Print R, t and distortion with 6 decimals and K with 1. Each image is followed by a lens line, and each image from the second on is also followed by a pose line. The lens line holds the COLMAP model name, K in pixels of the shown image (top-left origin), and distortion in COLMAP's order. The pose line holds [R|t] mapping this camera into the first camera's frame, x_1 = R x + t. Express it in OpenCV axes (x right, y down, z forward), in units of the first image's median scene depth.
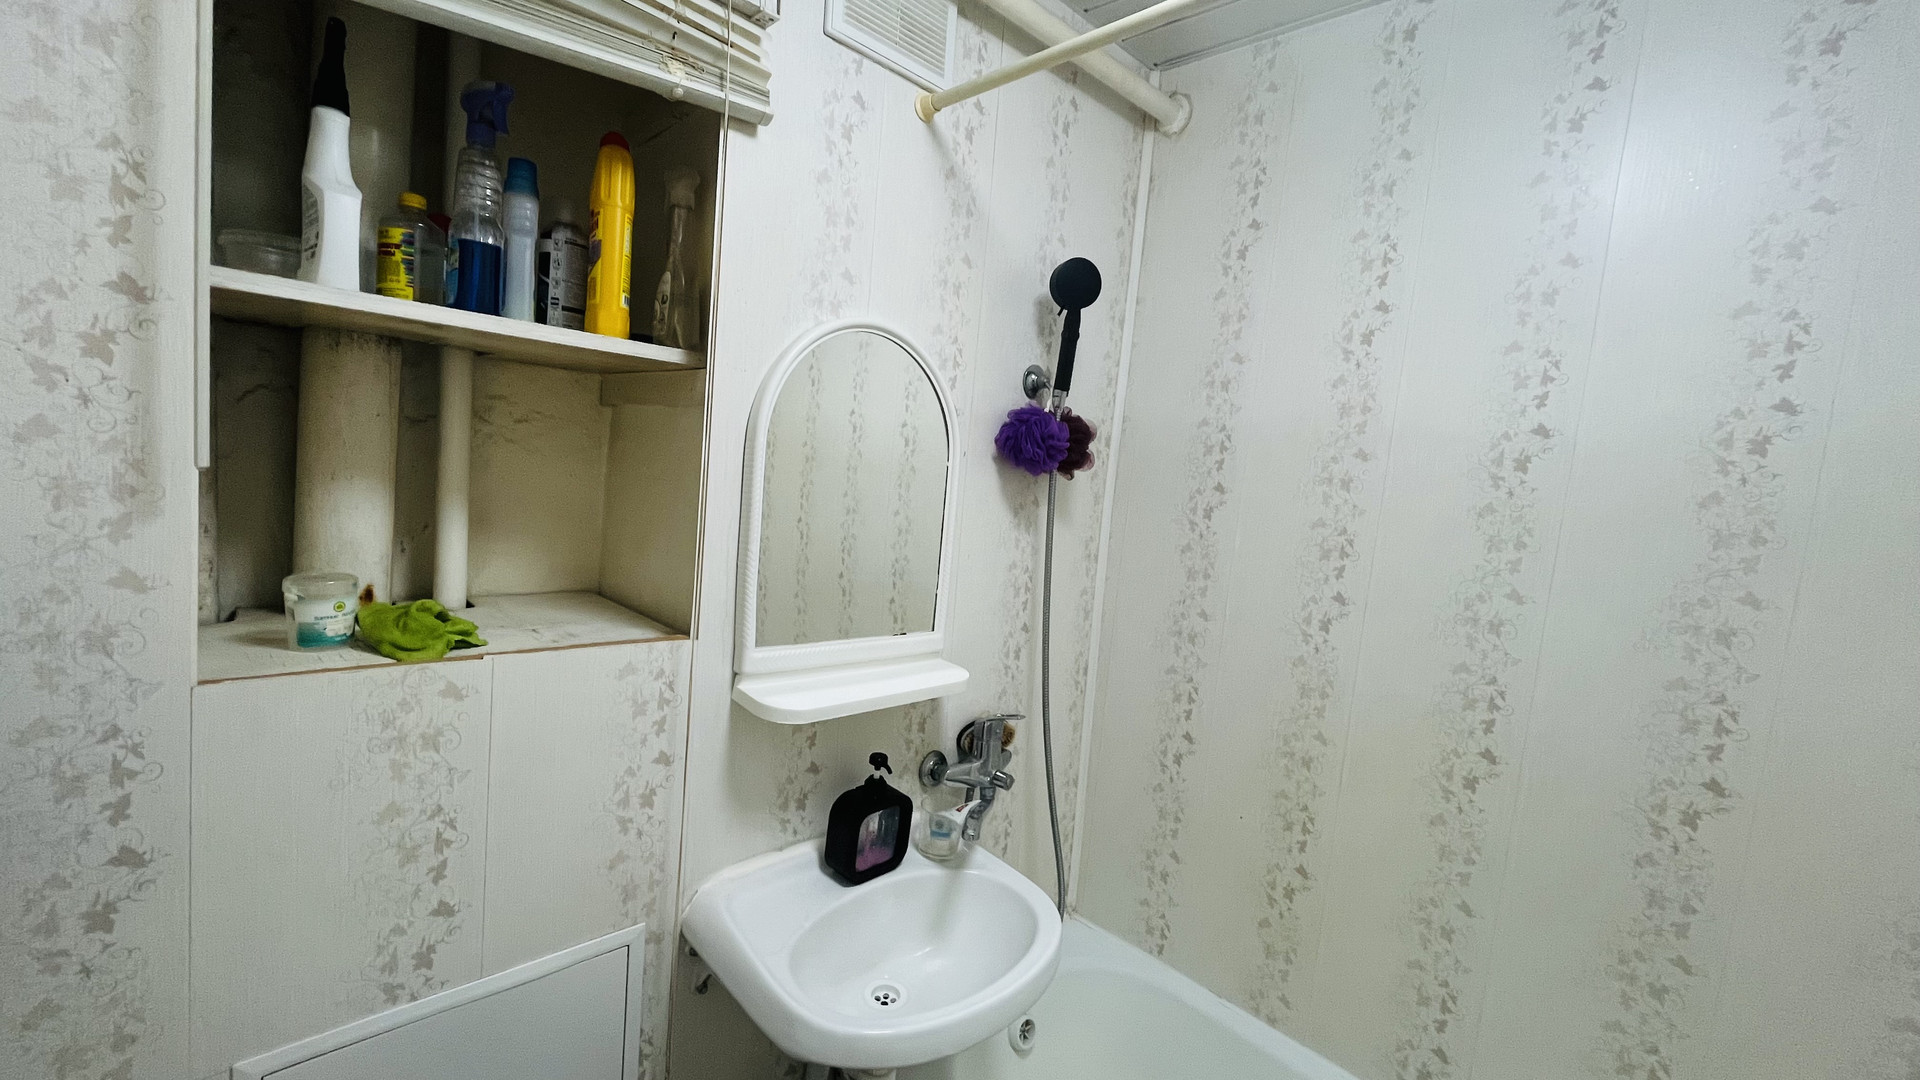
lens RADIAL K [[774.6, 0, 951.5], [0, 774.6, 537.6], [0, 0, 1]] dist [-0.002104, -0.000447]
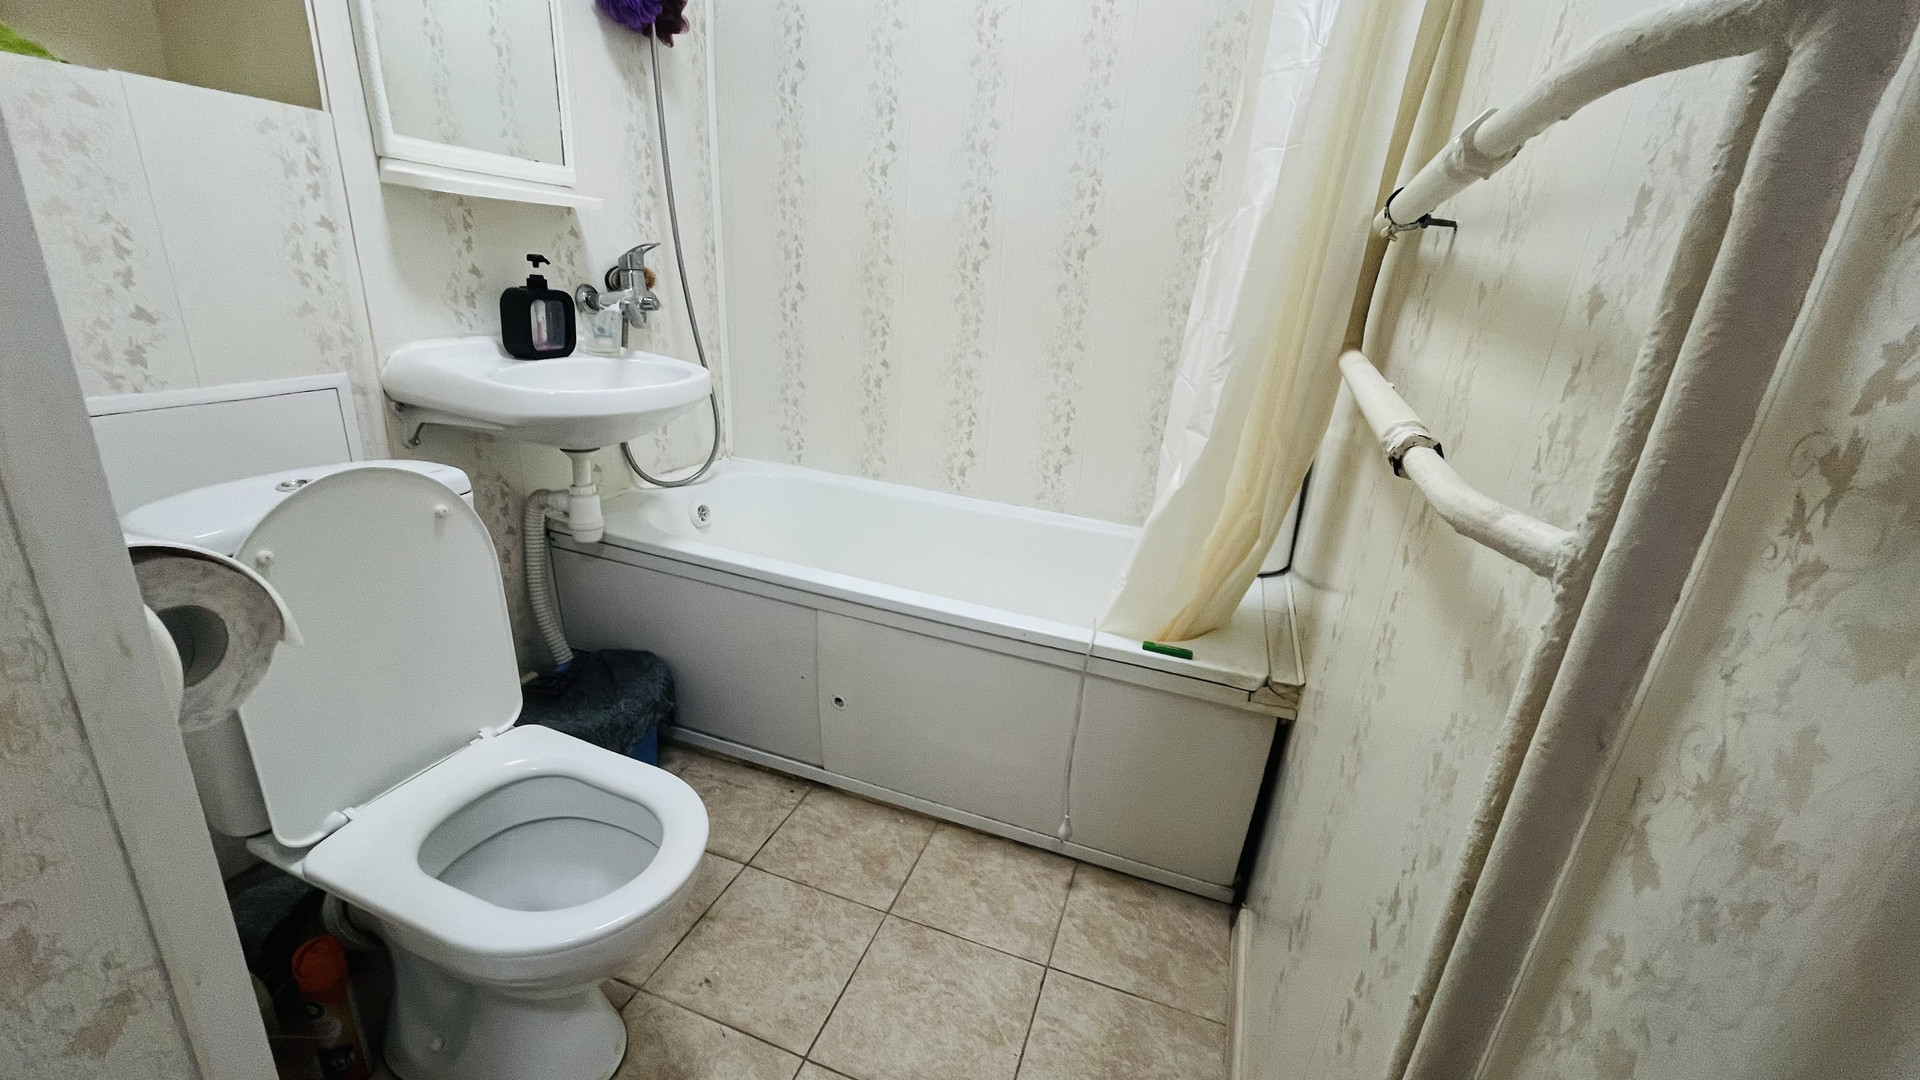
lens RADIAL K [[774.6, 0, 950.2], [0, 774.6, 538.4], [0, 0, 1]] dist [-0.002104, -0.000447]
pose [[0.904173, -0.173359, 0.390408, -0.051718], [0.058685, 0.955692, 0.288458, 0.360609], [-0.423117, -0.237905, 0.874285, -0.395623]]
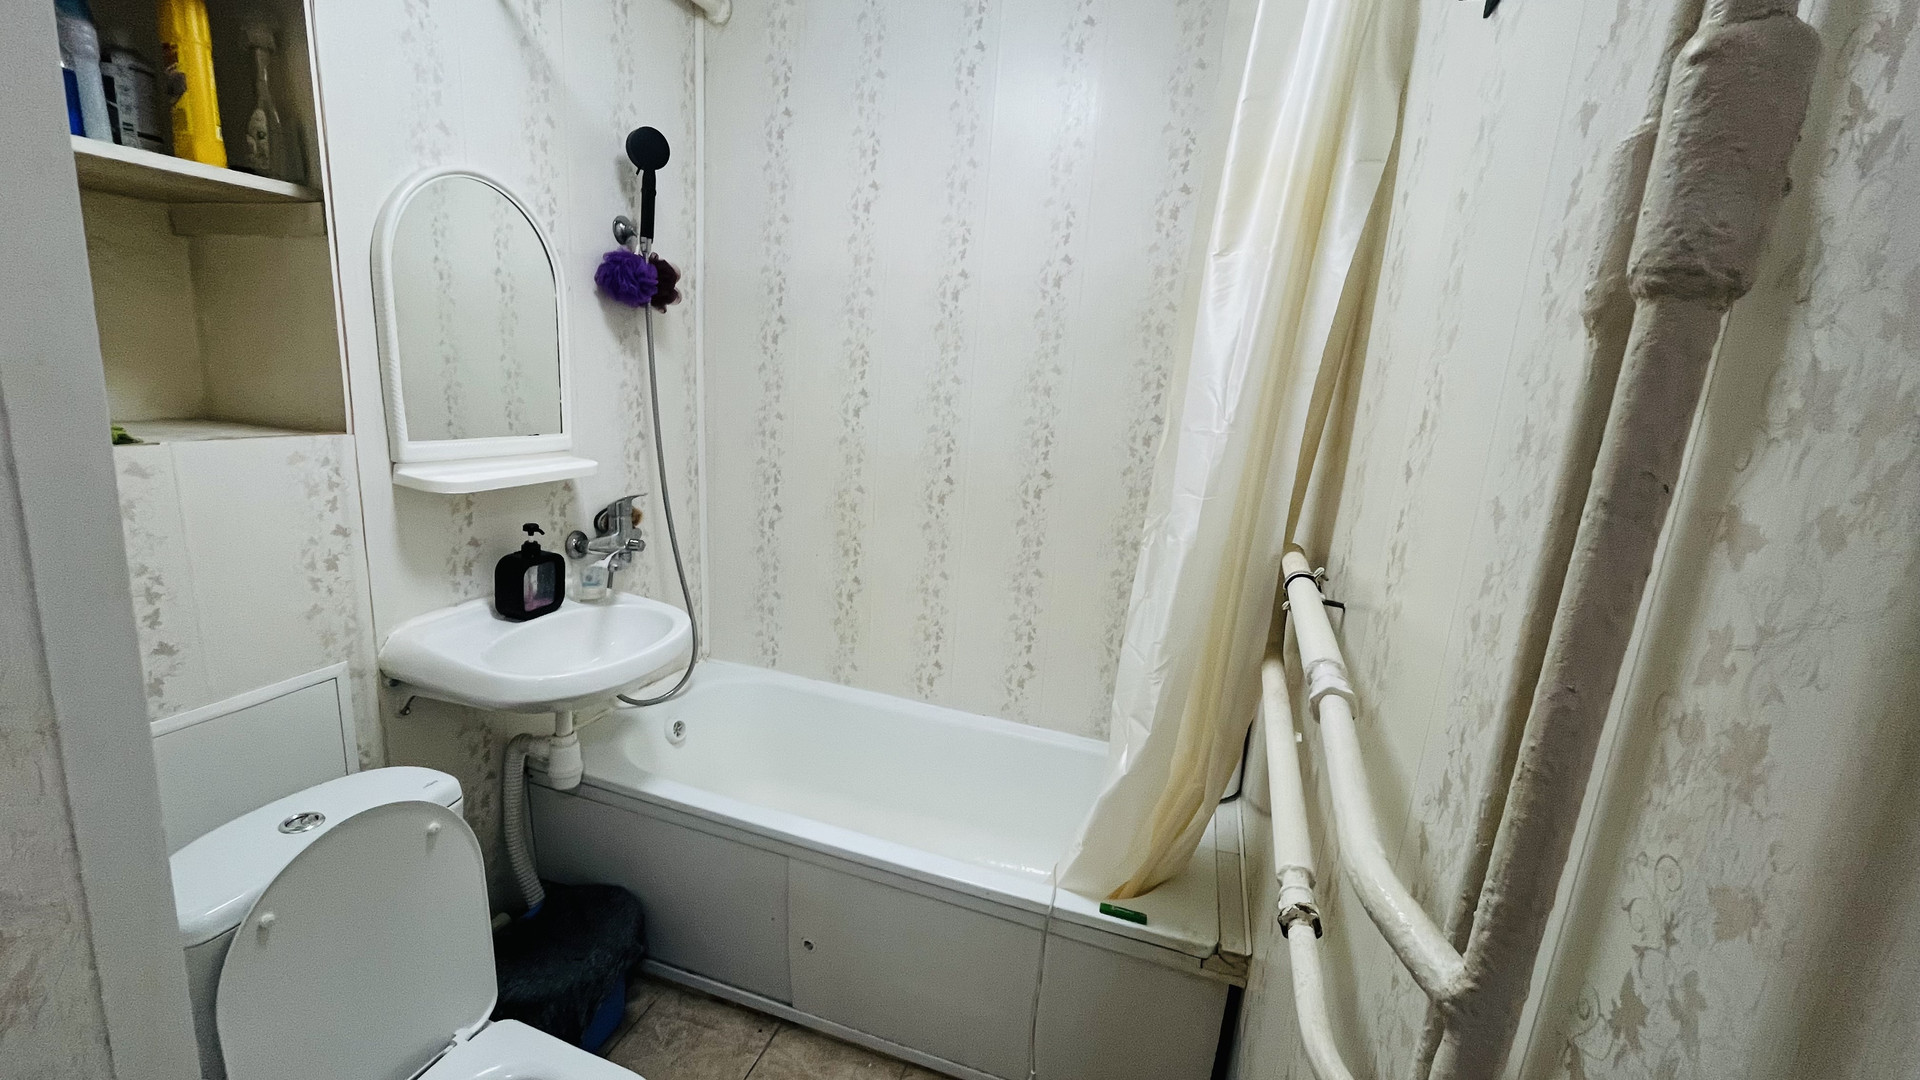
lens RADIAL K [[774.6, 0, 949.4], [0, 774.6, 538.5], [0, 0, 1]] dist [-0.002104, -0.000447]
pose [[0.890111, -0.128893, 0.437138, -0.036327], [0.057626, 0.983306, 0.172595, 0.110254], [-0.452086, -0.128438, 0.882679, -0.429625]]
